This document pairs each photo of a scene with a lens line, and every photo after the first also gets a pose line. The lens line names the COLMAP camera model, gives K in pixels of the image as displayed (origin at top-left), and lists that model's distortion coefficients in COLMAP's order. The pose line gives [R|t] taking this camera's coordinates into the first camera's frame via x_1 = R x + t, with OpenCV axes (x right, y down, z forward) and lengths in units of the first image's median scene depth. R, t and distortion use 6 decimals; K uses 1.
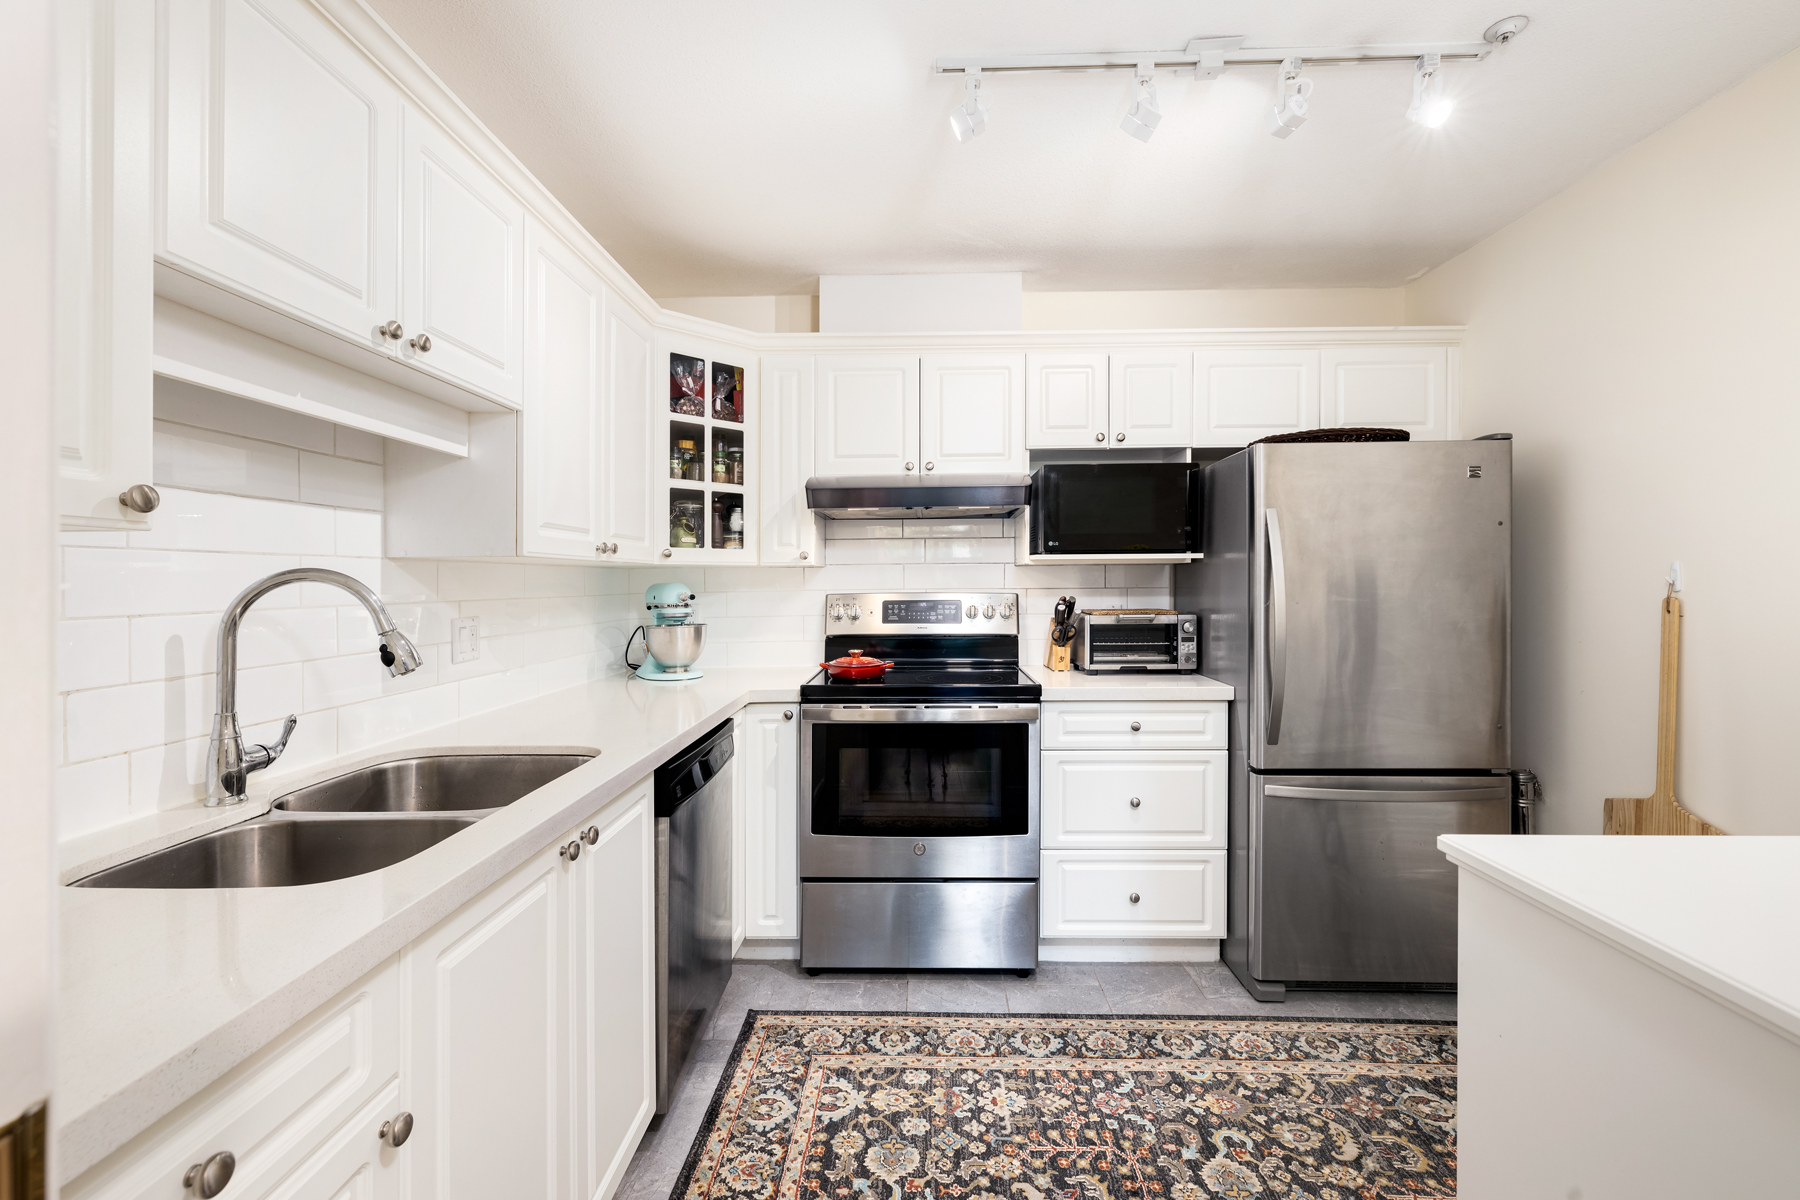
lens RADIAL K [[760.2, 0, 925.1], [0, 760.2, 580.1], [0, 0, 1]] dist [0.002936, 0.000699]
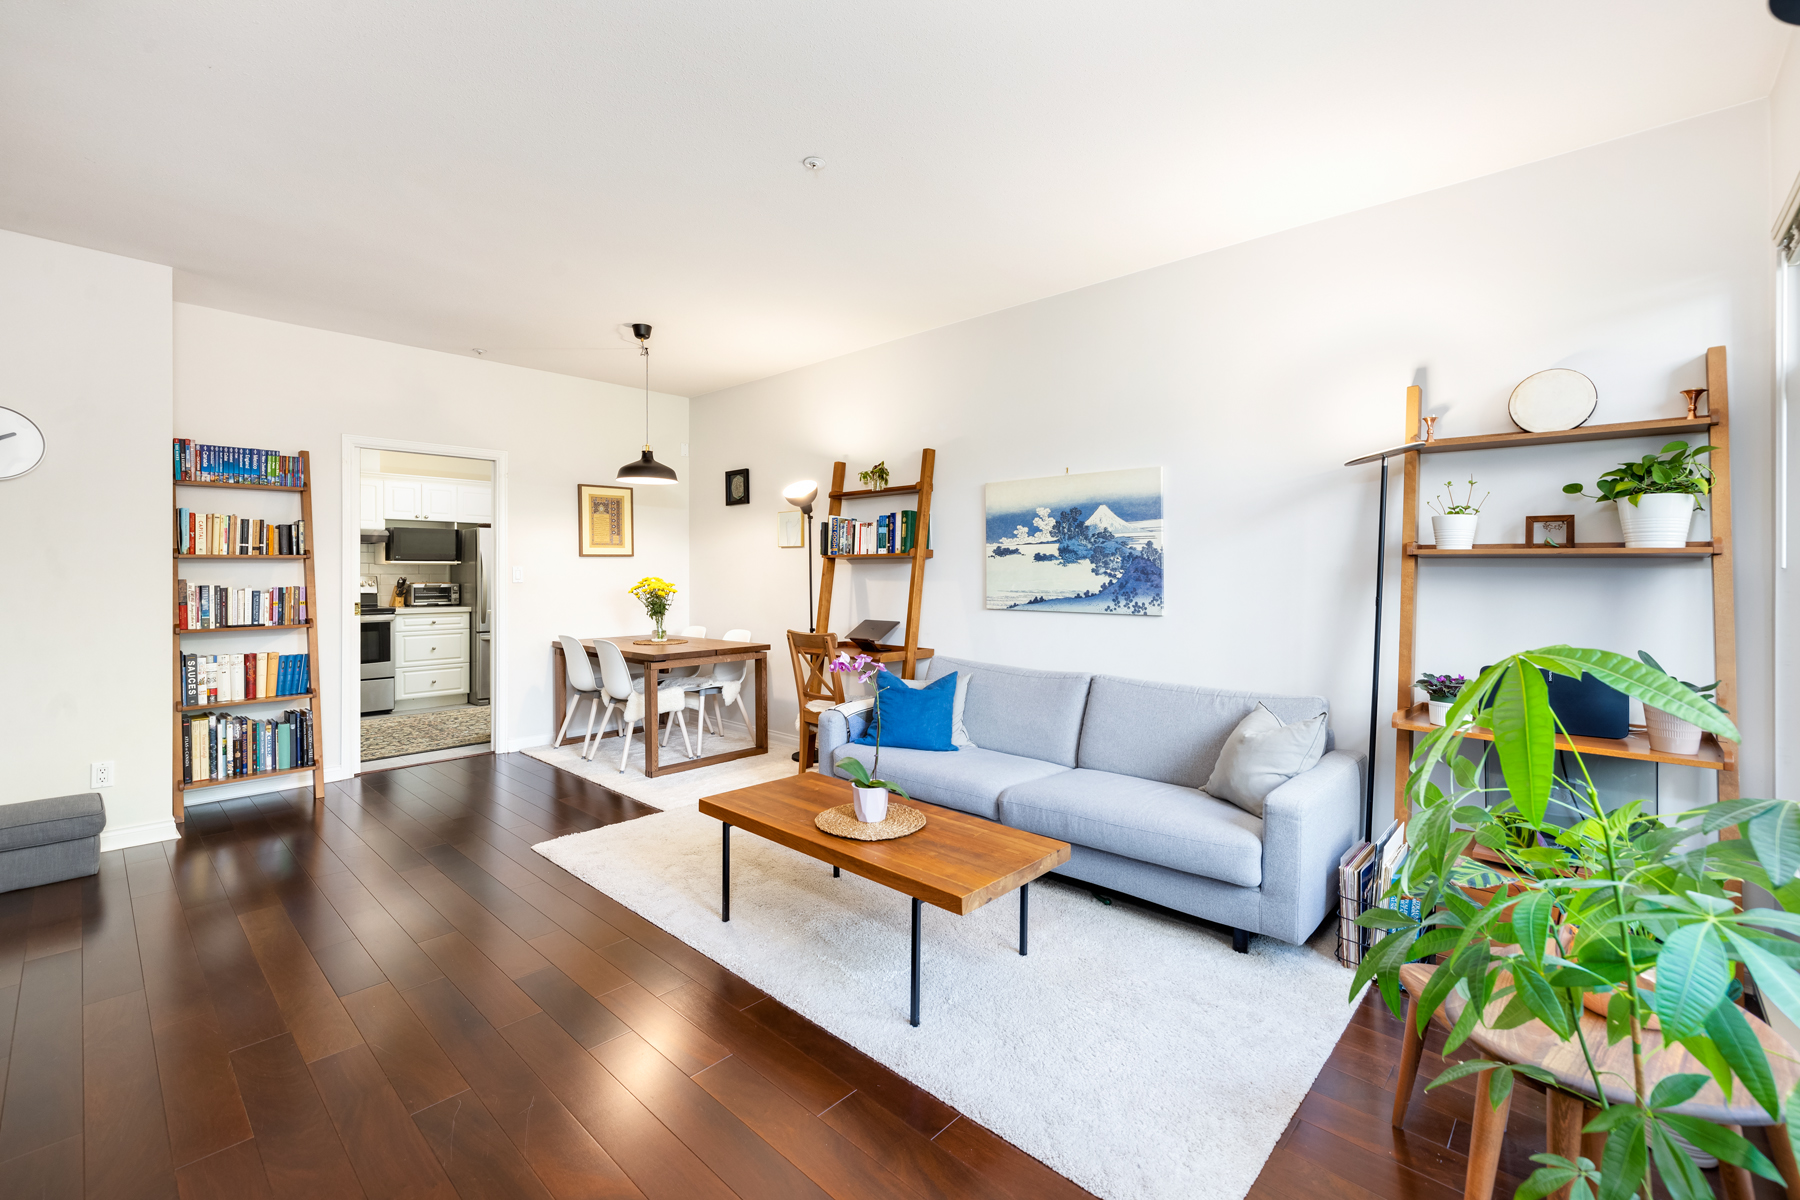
lens RADIAL K [[760.2, 0, 910.8], [0, 760.2, 585.3], [0, 0, 1]] dist [0.002936, 0.000699]
pose [[0.664836, -0.001307, 0.746988, -0.654231], [-0.003558, 0.999982, 0.004917, 0.033653], [-0.746981, -0.005927, 0.664820, -2.191317]]
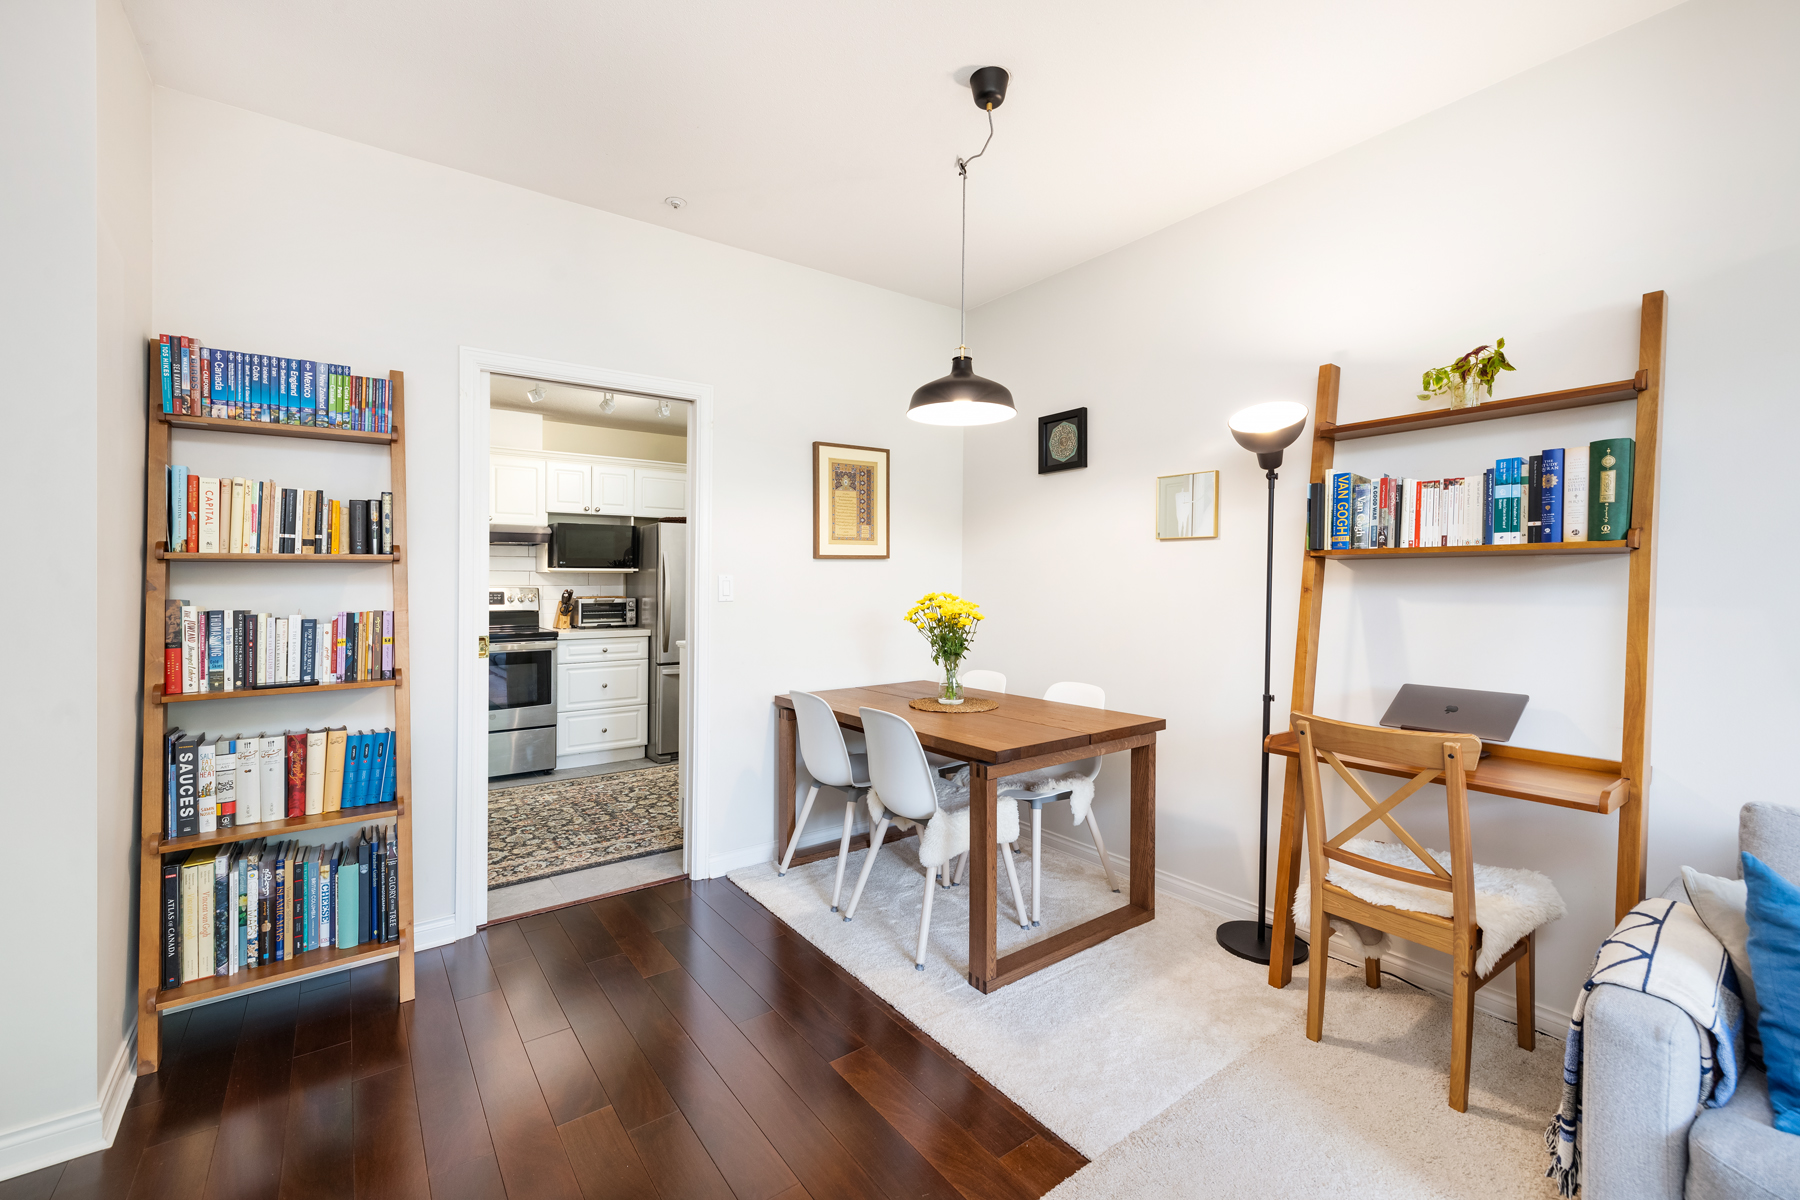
lens RADIAL K [[760.2, 0, 889.5], [0, 760.2, 588.1], [0, 0, 1]] dist [0.002936, 0.000699]
pose [[0.804780, 0.005719, 0.593546, -0.336525], [-0.005876, 0.999981, -0.001668, 0.018434], [-0.593544, -0.002145, 0.804799, -1.149246]]
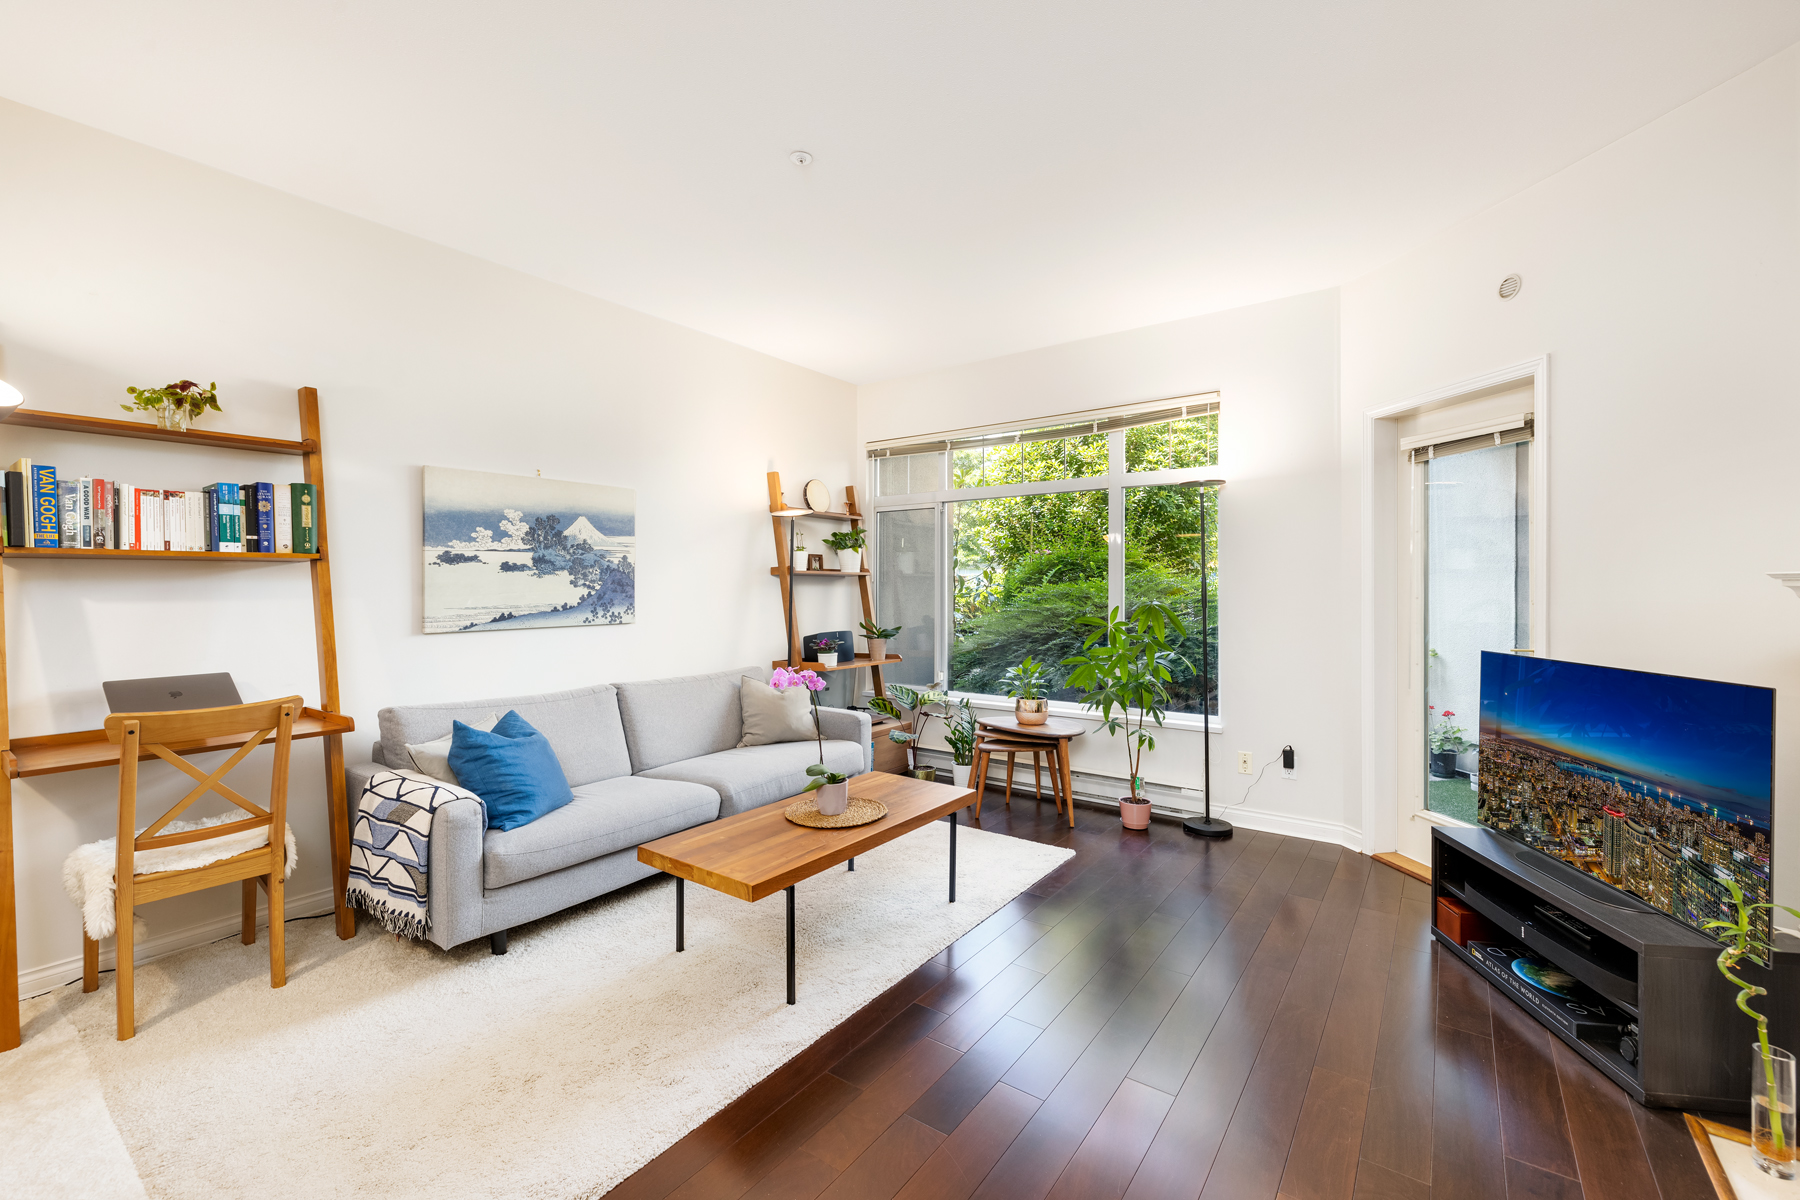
lens RADIAL K [[760.2, 0, 909.6], [0, 760.2, 581.2], [0, 0, 1]] dist [0.002936, 0.000699]
pose [[-0.817760, 0.010607, 0.575461, -0.662320], [0.011516, 0.999932, -0.002065, 0.018058], [-0.575444, 0.004938, -0.817826, -0.553087]]
